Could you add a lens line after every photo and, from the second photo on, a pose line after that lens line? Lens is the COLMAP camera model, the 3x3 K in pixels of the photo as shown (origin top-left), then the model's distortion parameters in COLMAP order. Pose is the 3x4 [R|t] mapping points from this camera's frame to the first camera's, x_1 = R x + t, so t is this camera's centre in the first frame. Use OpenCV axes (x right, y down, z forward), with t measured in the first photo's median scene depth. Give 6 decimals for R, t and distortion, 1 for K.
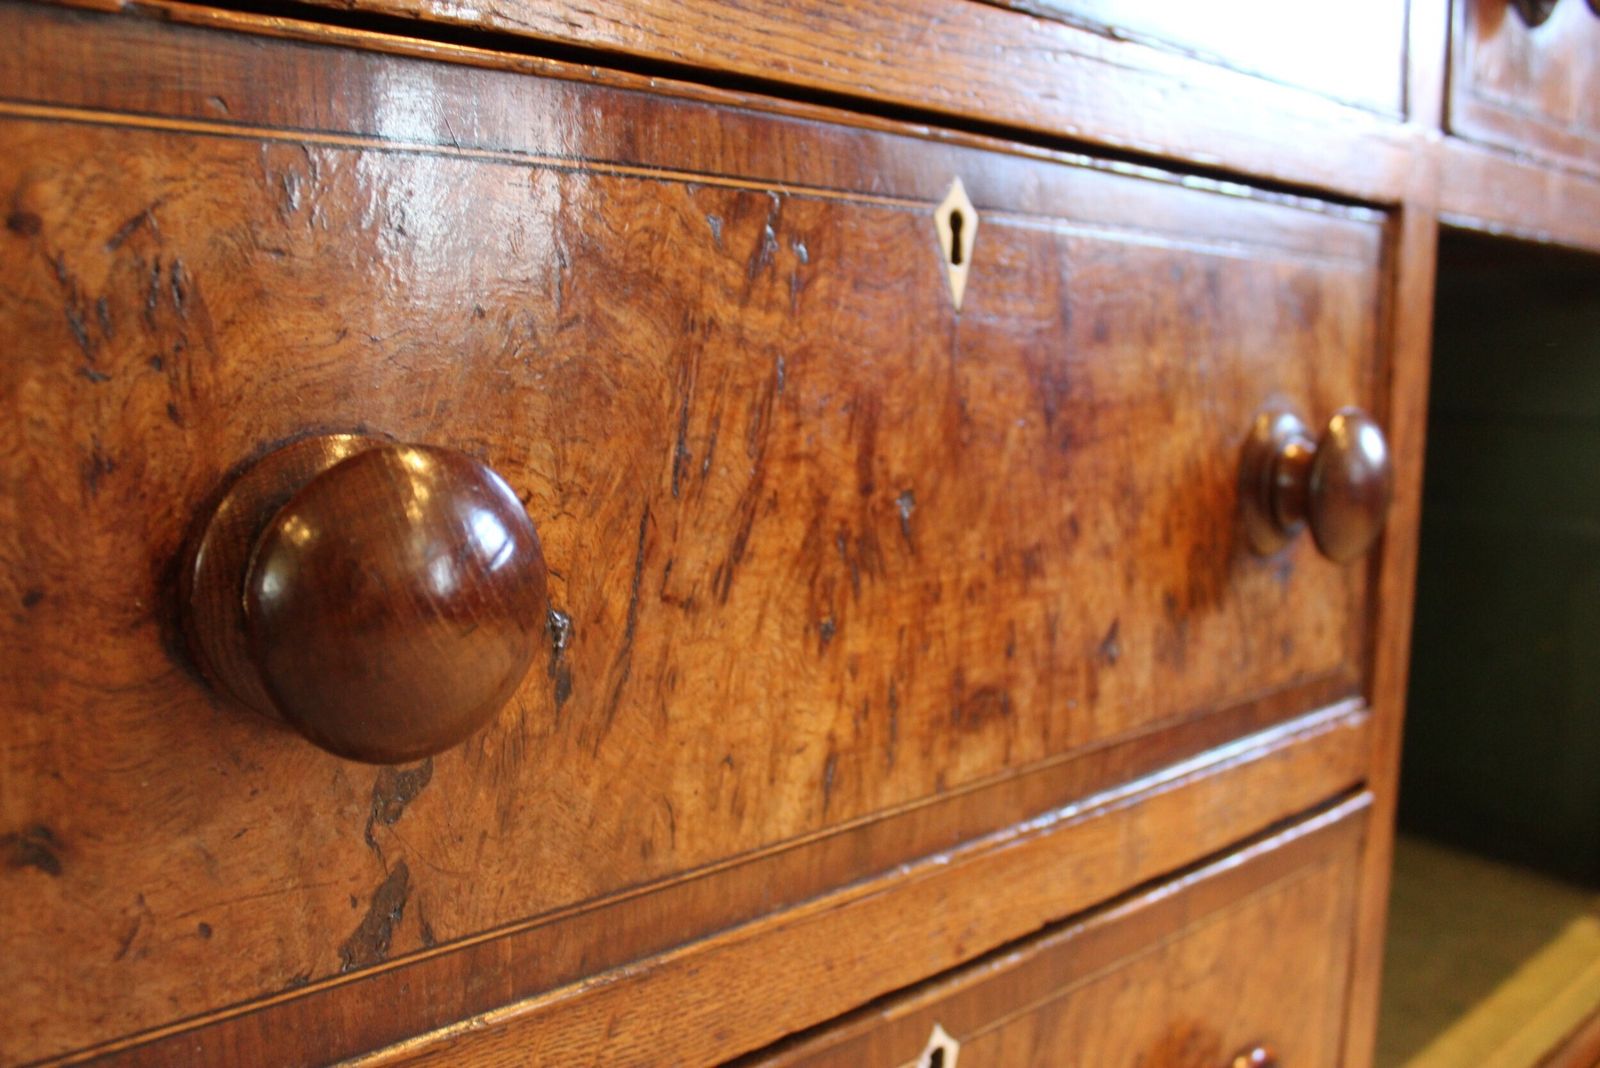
lens RADIAL K [[1399.4, 0, 790.2], [0, 1399.4, 532.0], [0, 0, 1]] dist [-0.161880, 0.152008]
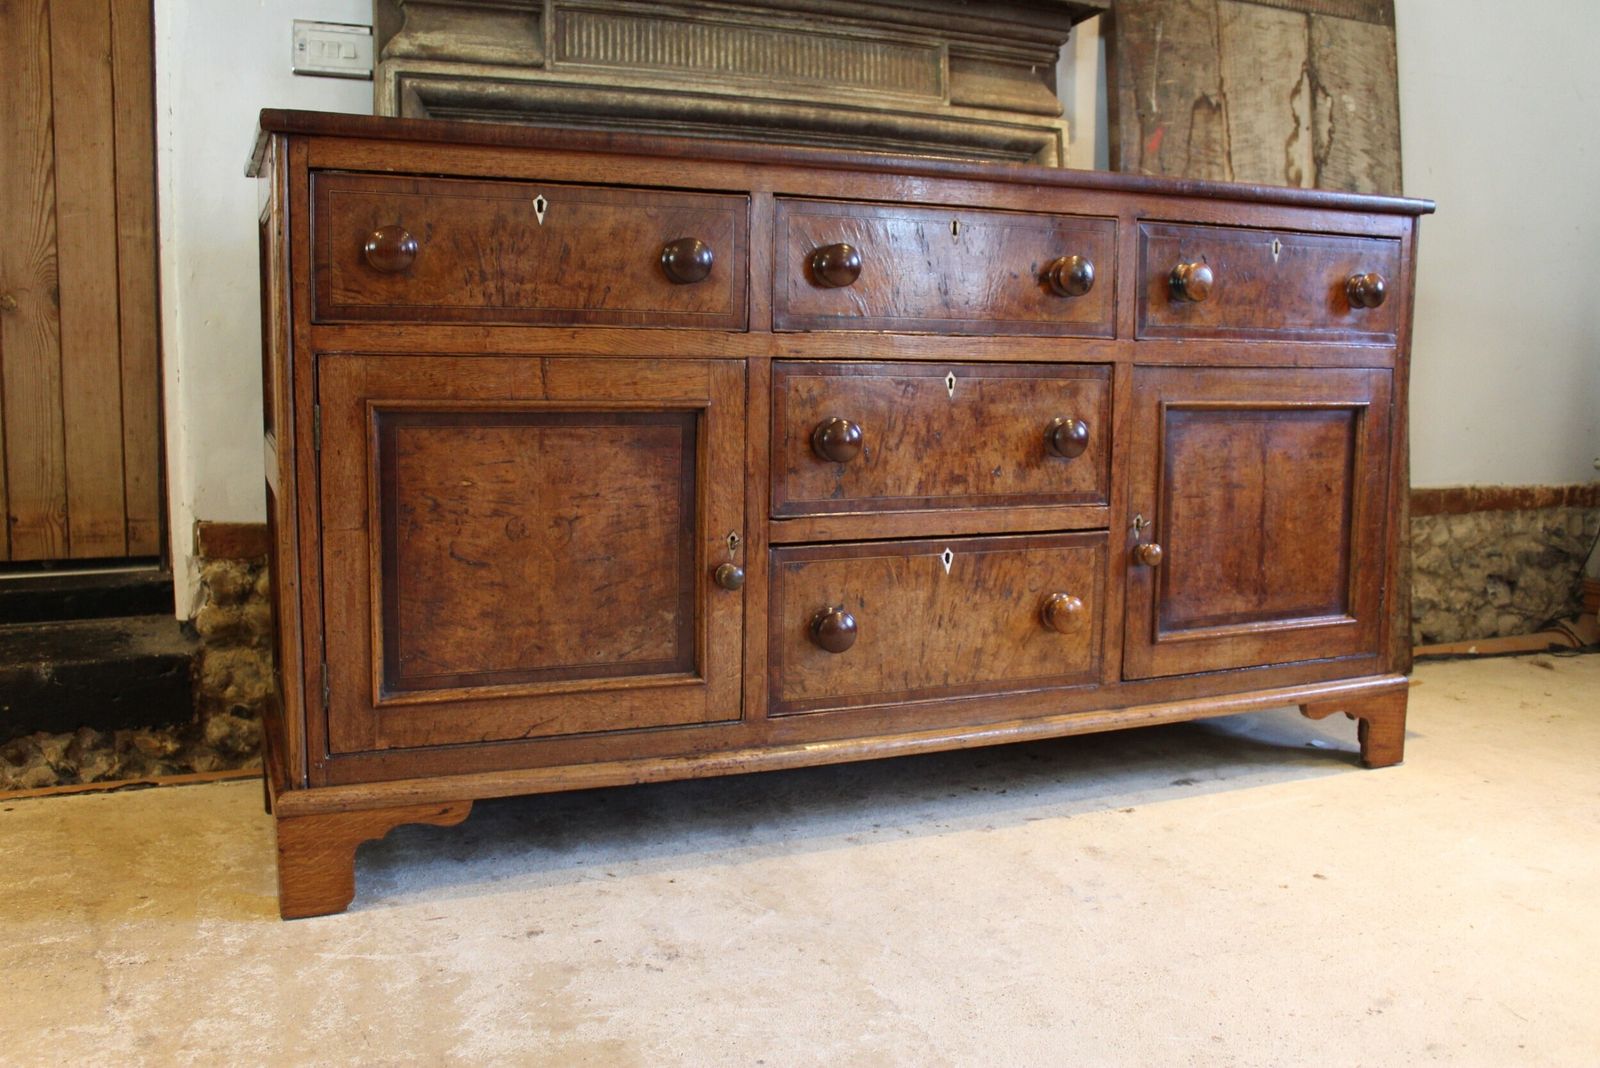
lens RADIAL K [[1366.1, 0, 777.8], [0, 1366.1, 537.8], [0, 0, 1]] dist [-0.161787, 0.145195]
pose [[0.941641, 0.040250, -0.334204, 1.304624], [-0.042618, 0.999091, 0.000248, 0.407874], [0.333910, 0.014010, 0.942501, -4.206115]]
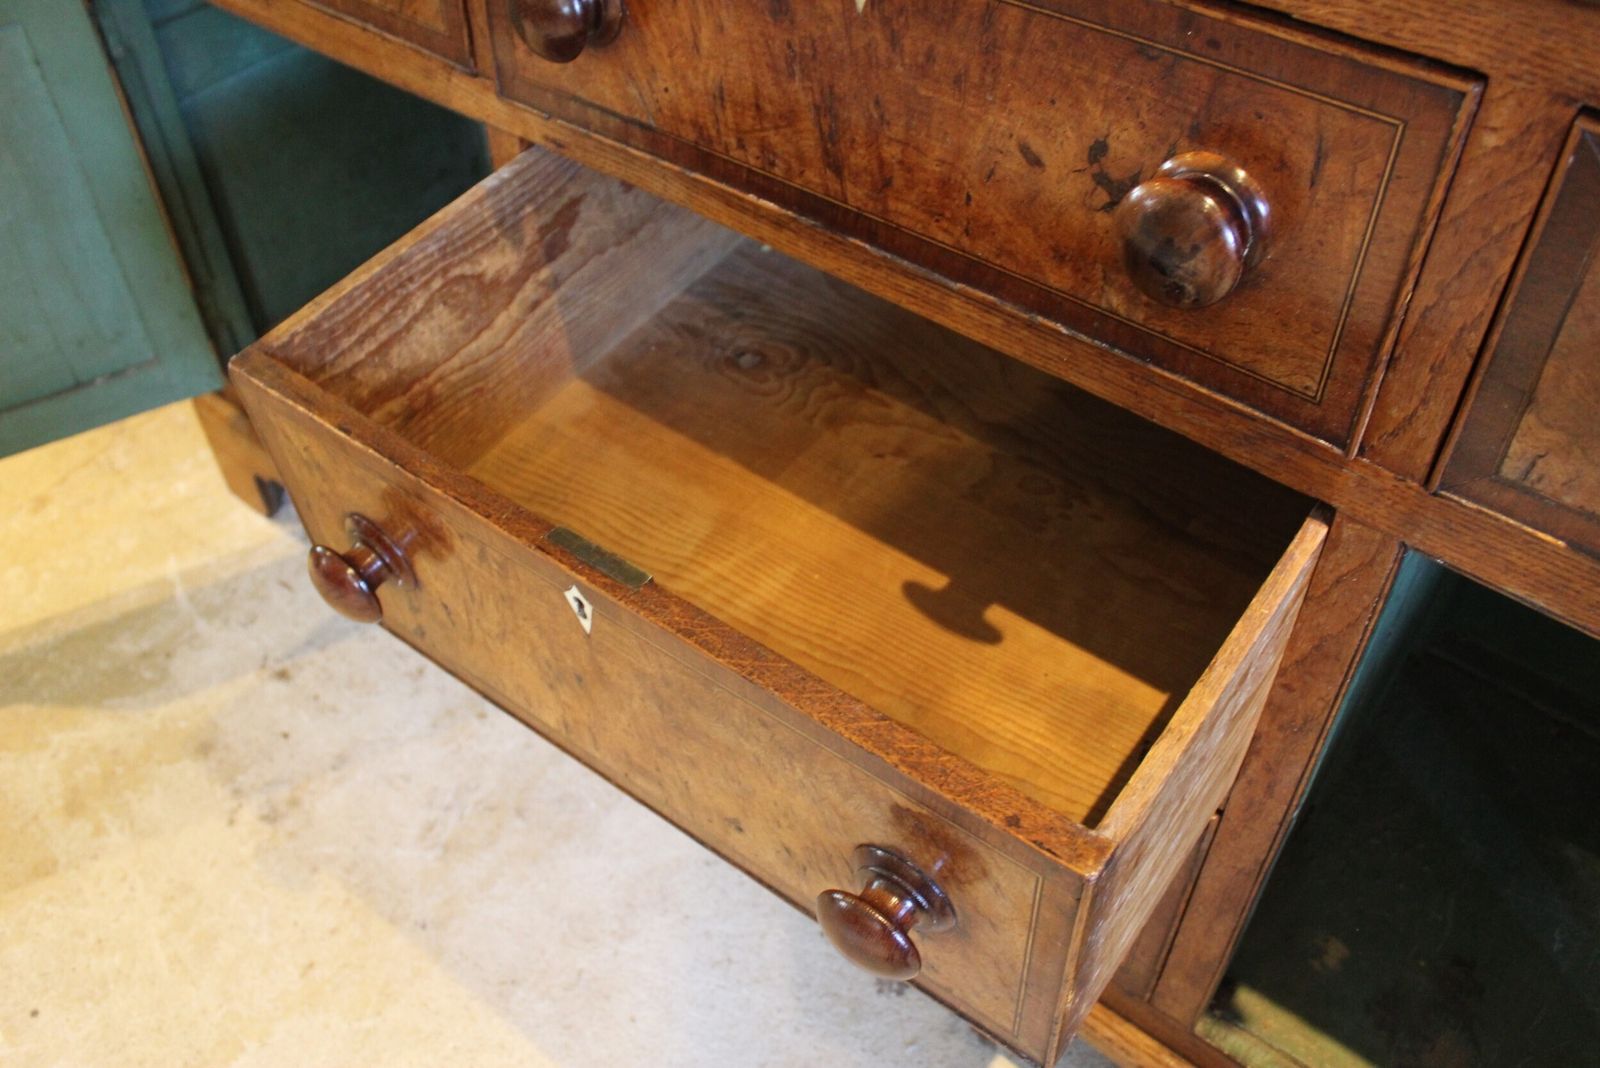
lens RADIAL K [[1426.0, 0, 687.4], [0, 1426.0, 533.5], [0, 0, 1]] dist [-0.003327, -0.001820]
pose [[0.089519, 0.690136, -0.718121, 1.949935], [-0.069953, 0.723592, 0.686674, -1.552924], [0.993526, -0.011236, 0.113052, 0.556901]]
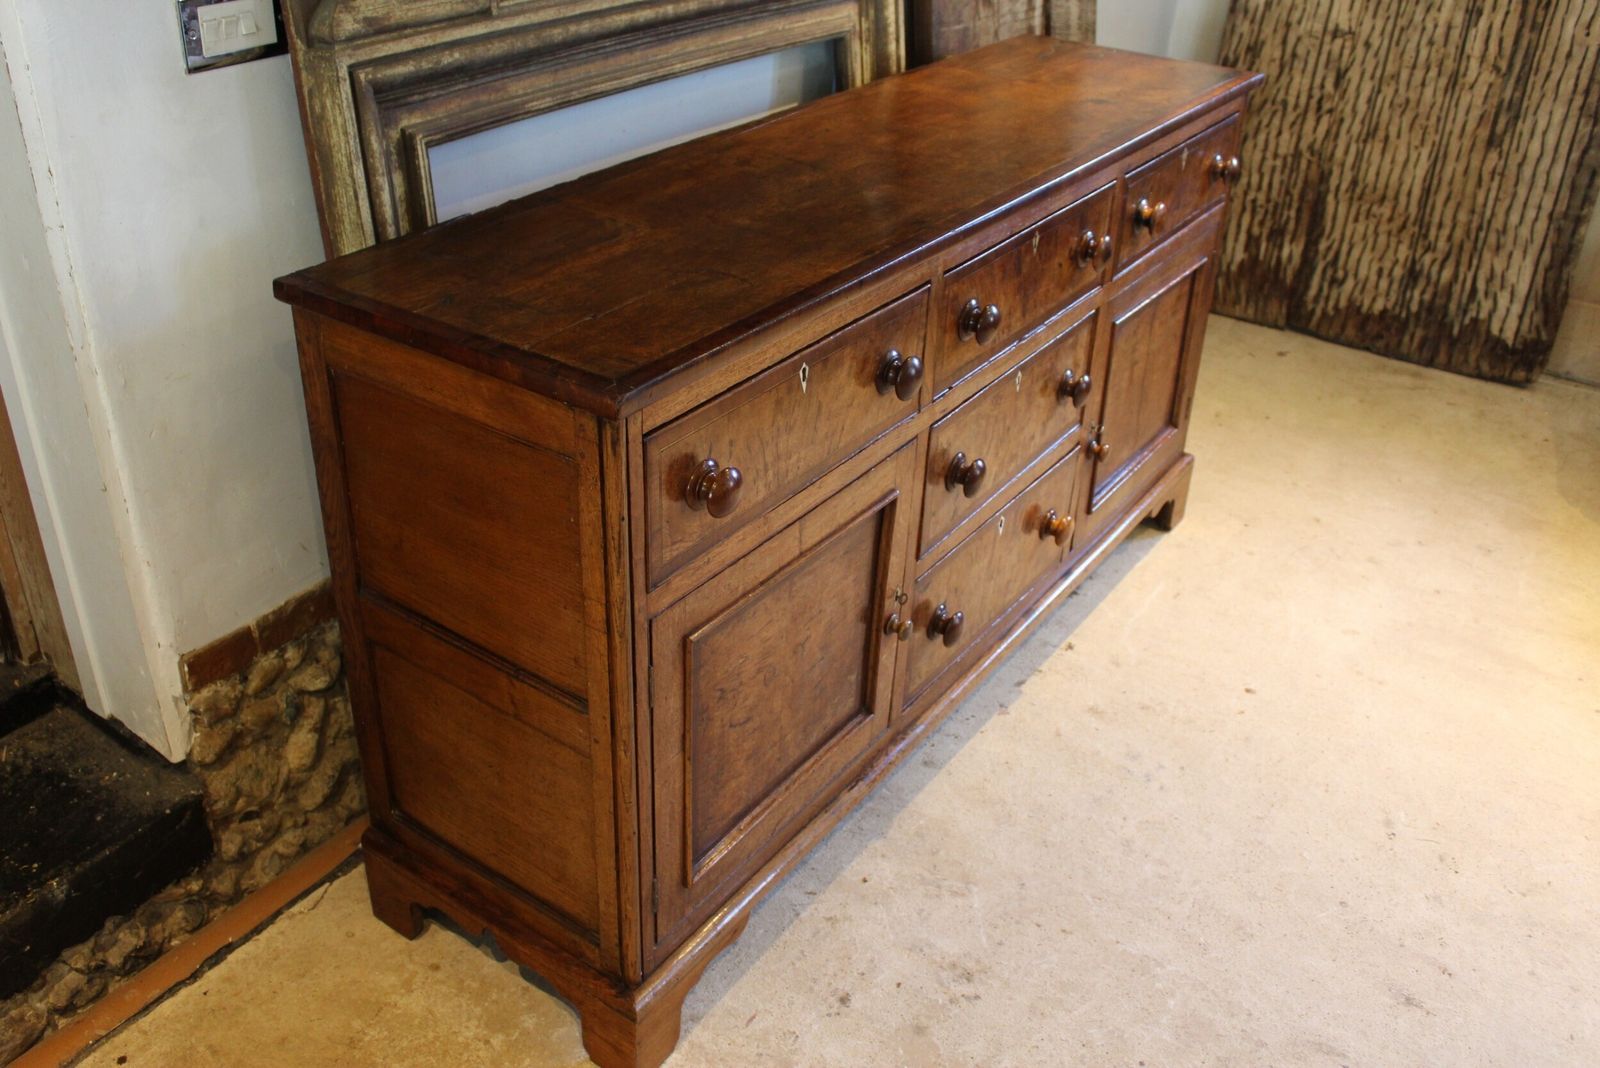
lens RADIAL K [[1399.6, 0, 770.0], [0, 1399.6, 523.6], [0, 0, 1]] dist [-0.157877, 0.150360]
pose [[0.977692, -0.097713, 0.185932, -2.028492], [0.016884, 0.918901, 0.394127, -1.989670], [-0.209364, -0.382196, 0.900052, -4.175025]]
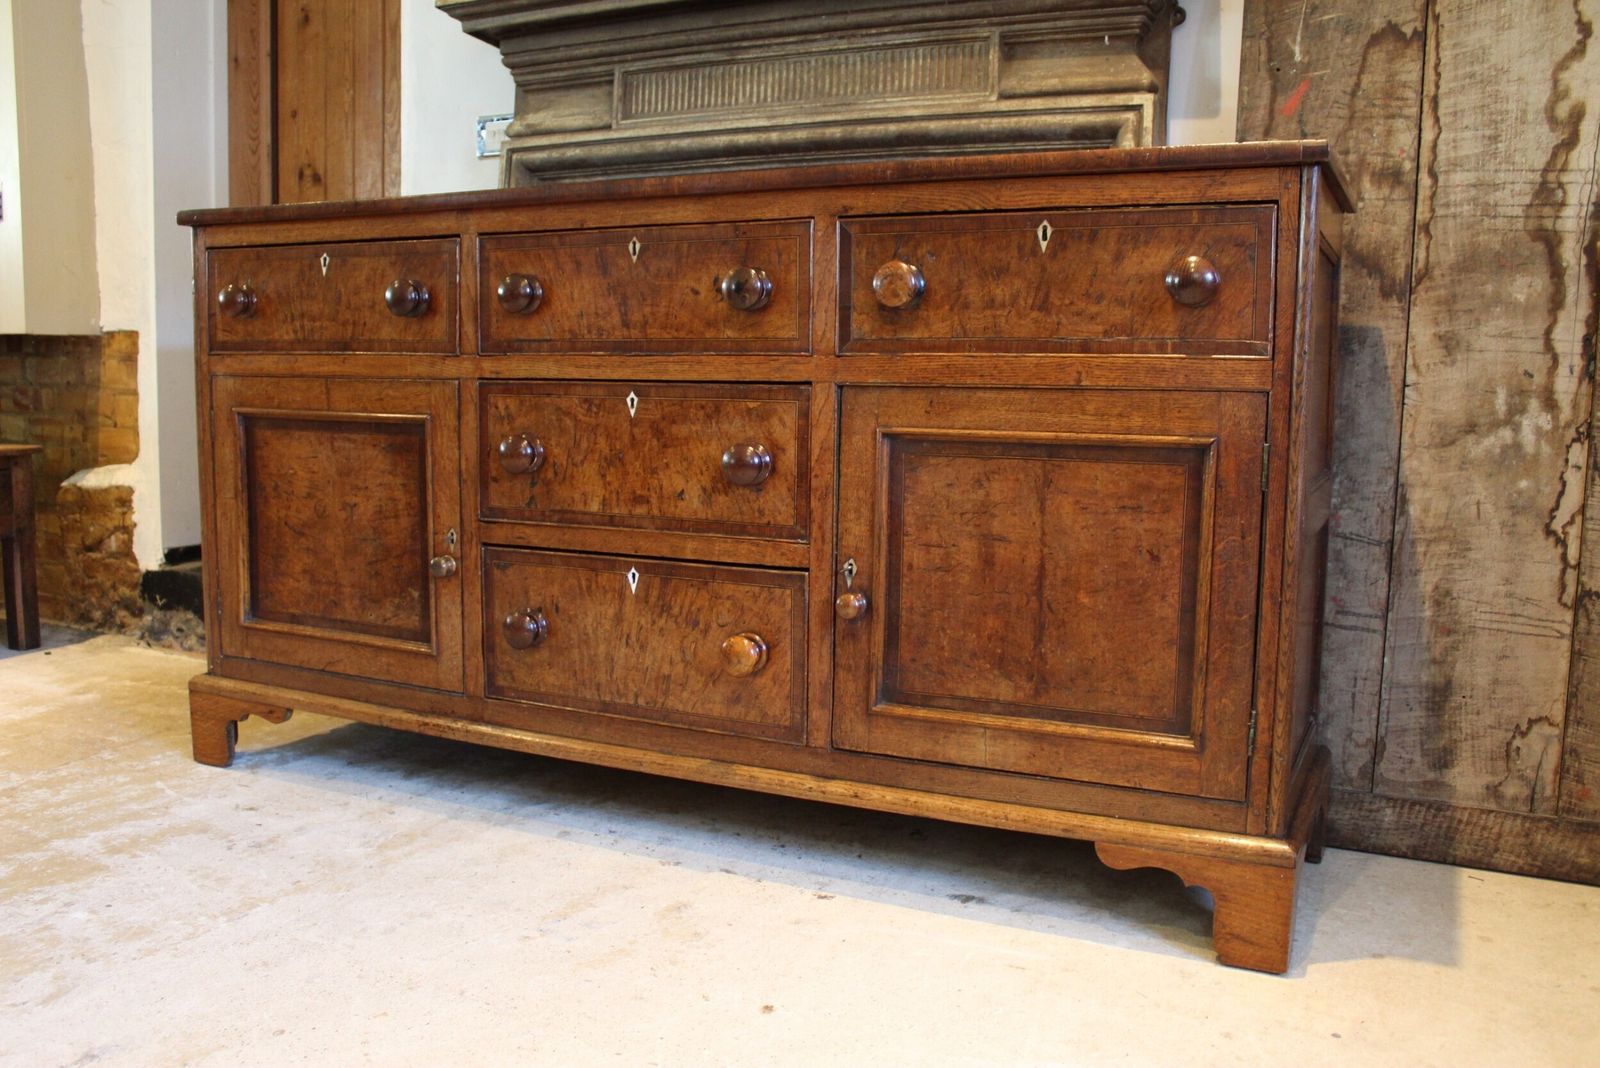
lens RADIAL K [[1368.4, 0, 790.3], [0, 1368.4, 536.3], [0, 0, 1]] dist [-0.163833, 0.149015]
pose [[0.375101, 0.100654, -0.921503, 5.386699], [-0.132816, 0.989667, 0.054036, -0.082345], [0.917420, 0.102122, 0.384594, -0.375188]]
